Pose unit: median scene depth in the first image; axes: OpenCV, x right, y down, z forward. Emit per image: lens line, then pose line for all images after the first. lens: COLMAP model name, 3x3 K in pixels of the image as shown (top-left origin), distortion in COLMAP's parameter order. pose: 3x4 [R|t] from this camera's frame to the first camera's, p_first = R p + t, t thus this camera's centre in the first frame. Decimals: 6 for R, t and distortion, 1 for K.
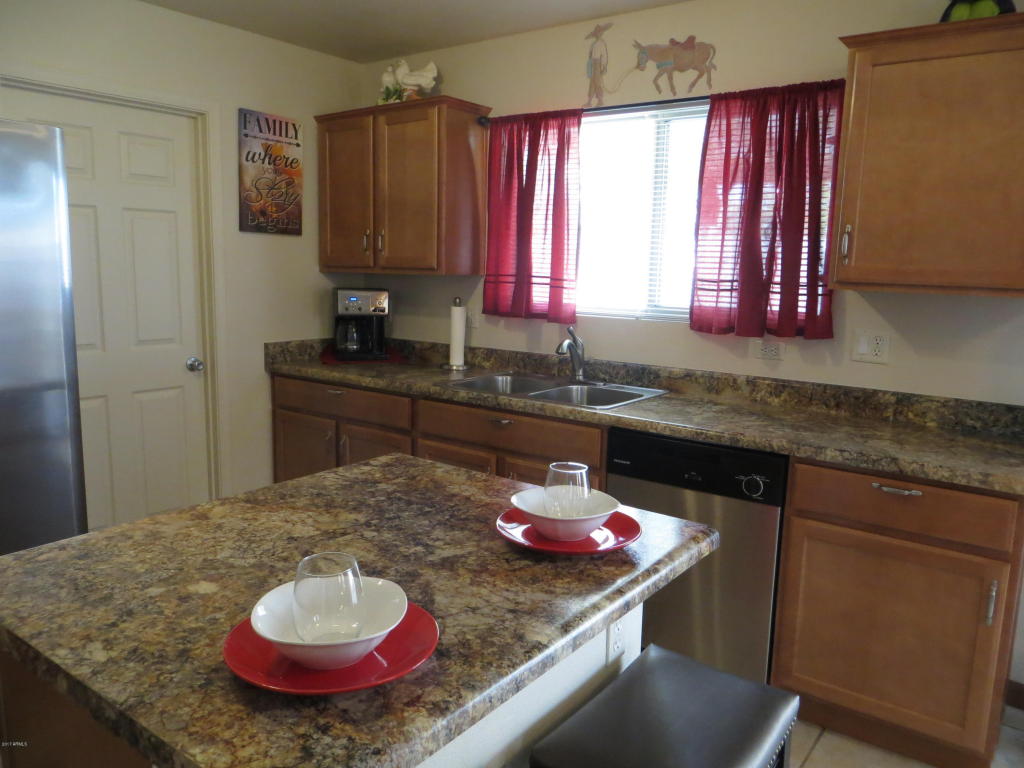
lens RADIAL K [[770.9, 0, 513.4], [0, 770.9, 384.1], [0, 0, 1]] dist [-0.016192, 0.007821]
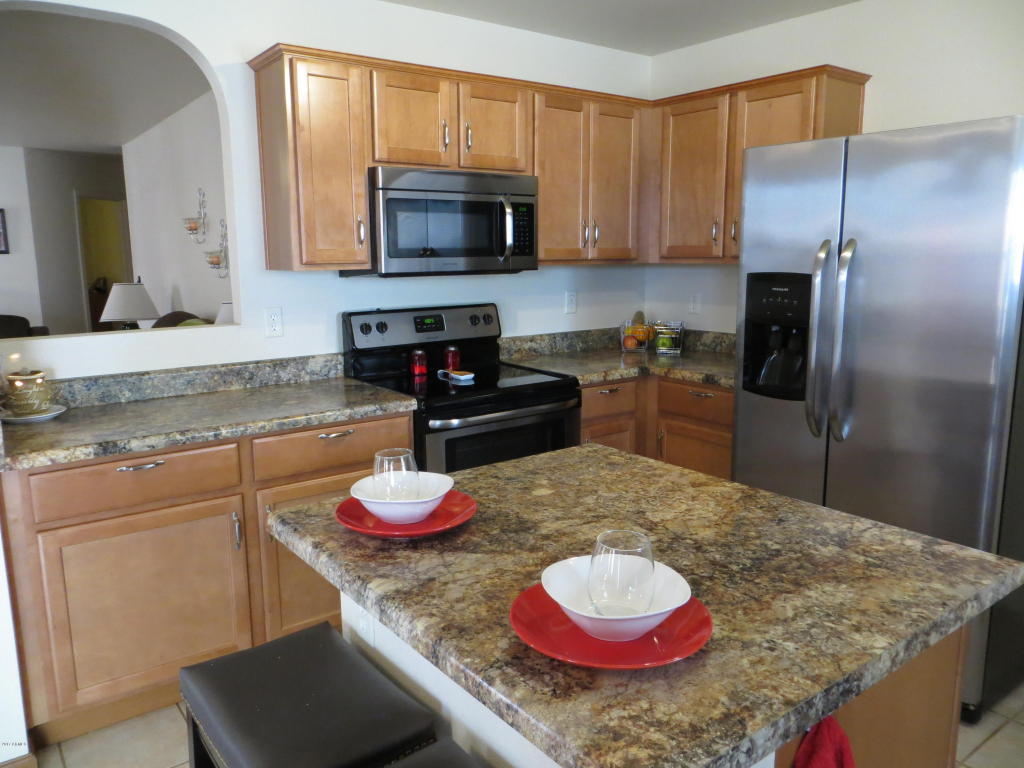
lens RADIAL K [[770.9, 0, 513.4], [0, 770.9, 382.7], [0, 0, 1]] dist [-0.016192, 0.007821]
pose [[-0.276030, 0.149101, -0.949514, 0.369913], [-0.150588, 0.968985, 0.195935, -0.078045], [0.949279, 0.197069, -0.245017, 0.513614]]
